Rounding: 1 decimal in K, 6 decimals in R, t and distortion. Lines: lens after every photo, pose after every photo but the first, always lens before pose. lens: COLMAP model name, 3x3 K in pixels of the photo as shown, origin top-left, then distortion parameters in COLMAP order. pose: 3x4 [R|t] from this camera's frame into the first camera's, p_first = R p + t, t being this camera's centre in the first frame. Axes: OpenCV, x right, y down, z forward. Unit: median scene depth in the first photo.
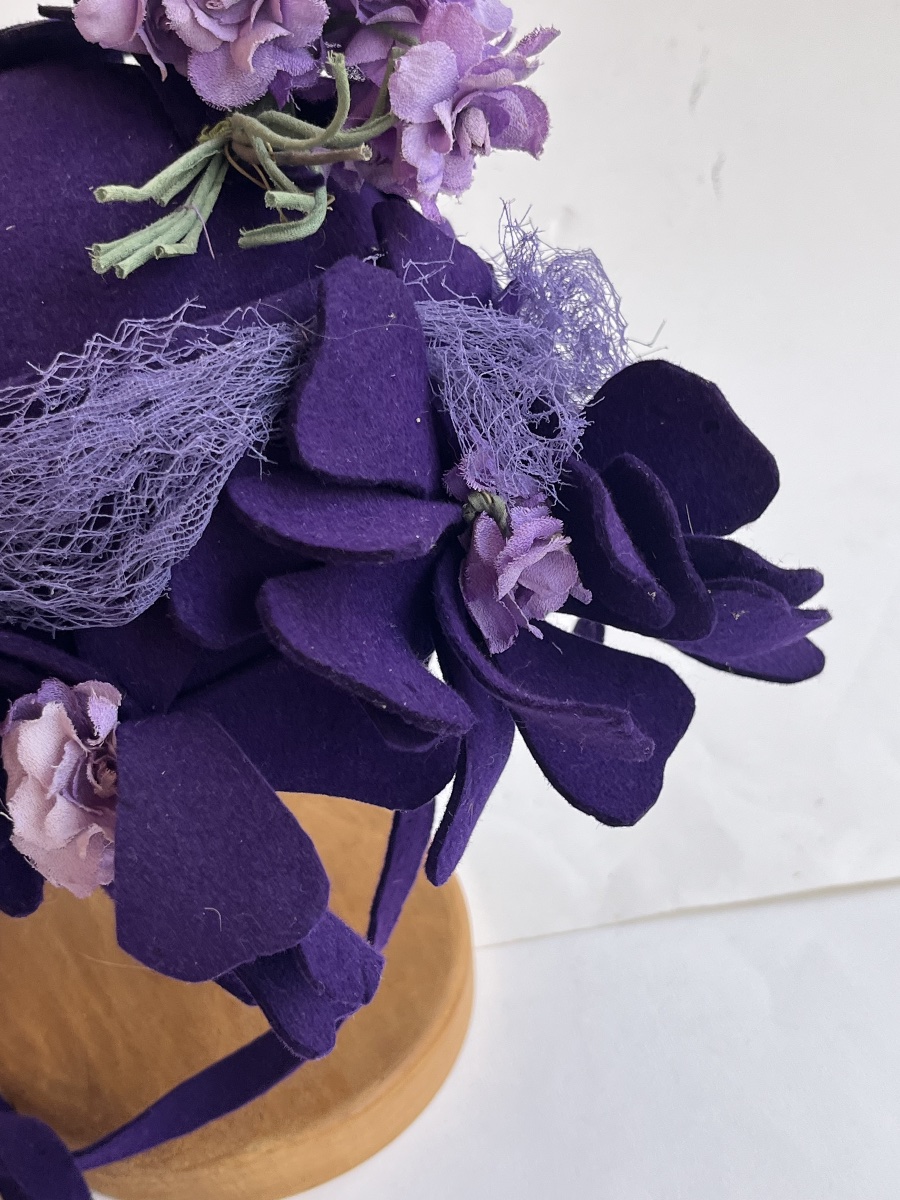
lens RADIAL K [[1701.5, 0, 417.0], [0, 1701.5, 587.3], [0, 0, 1]] dist [0.080616, 0.000000]
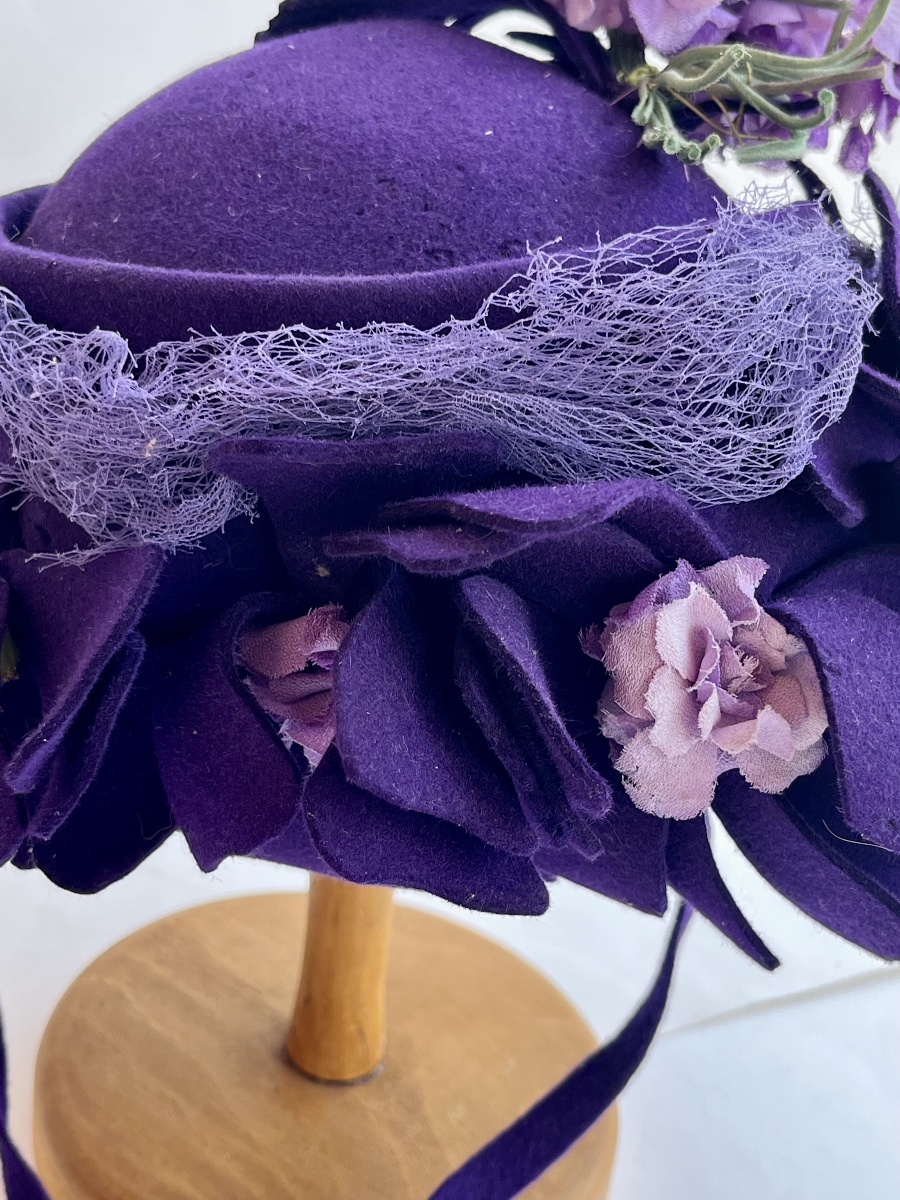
lens RADIAL K [[1701.5, 0, 454.8], [0, 1701.5, 601.2], [0, 0, 1]] dist [0.080616, 0.000000]
pose [[0.929092, 0.007114, 0.369780, -0.590048], [0.063976, 0.981652, -0.179627, 0.205351], [-0.364273, 0.190547, 0.911590, 0.198609]]
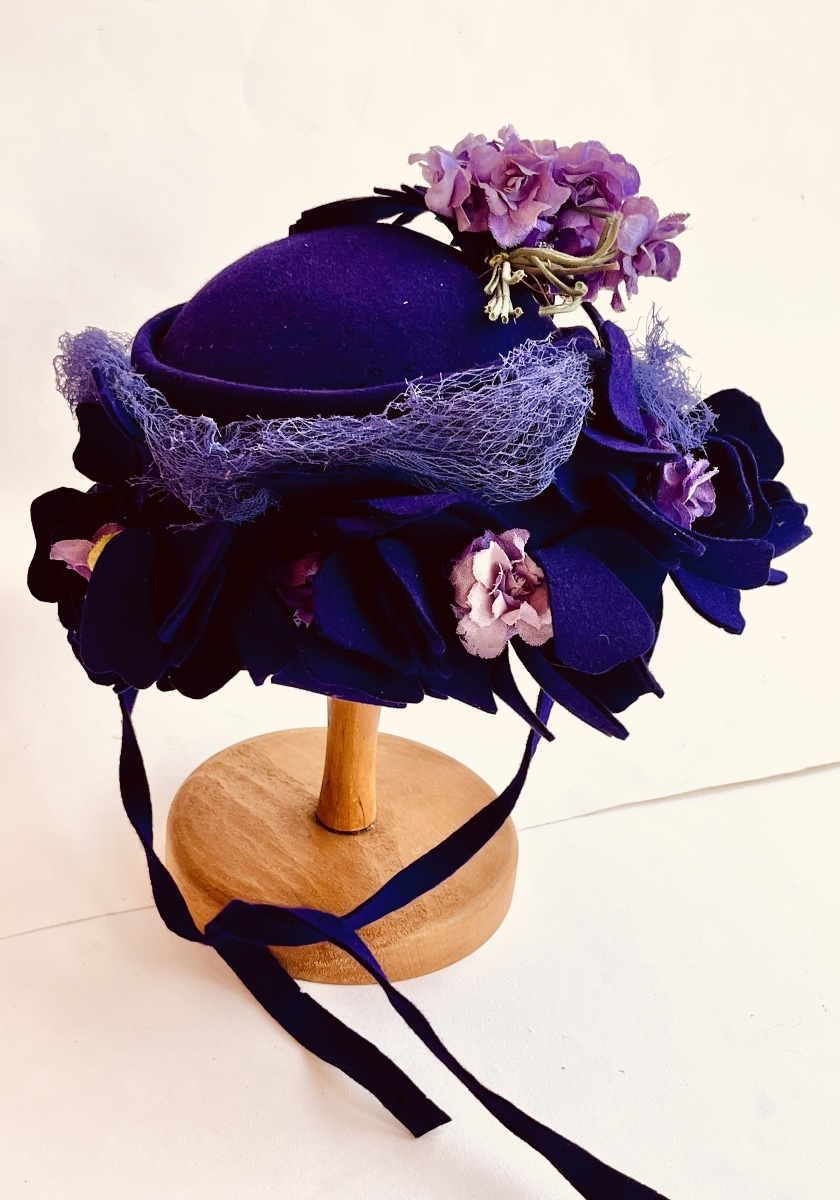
lens RADIAL K [[1648.6, 0, 449.1], [0, 1648.6, 605.6], [0, 0, 1]] dist [0.152519, 0.000000]
pose [[0.949293, -0.003462, 0.314374, -0.725950], [0.049370, 0.989175, -0.138187, 0.337088], [-0.310493, 0.146701, 0.939188, -0.575921]]
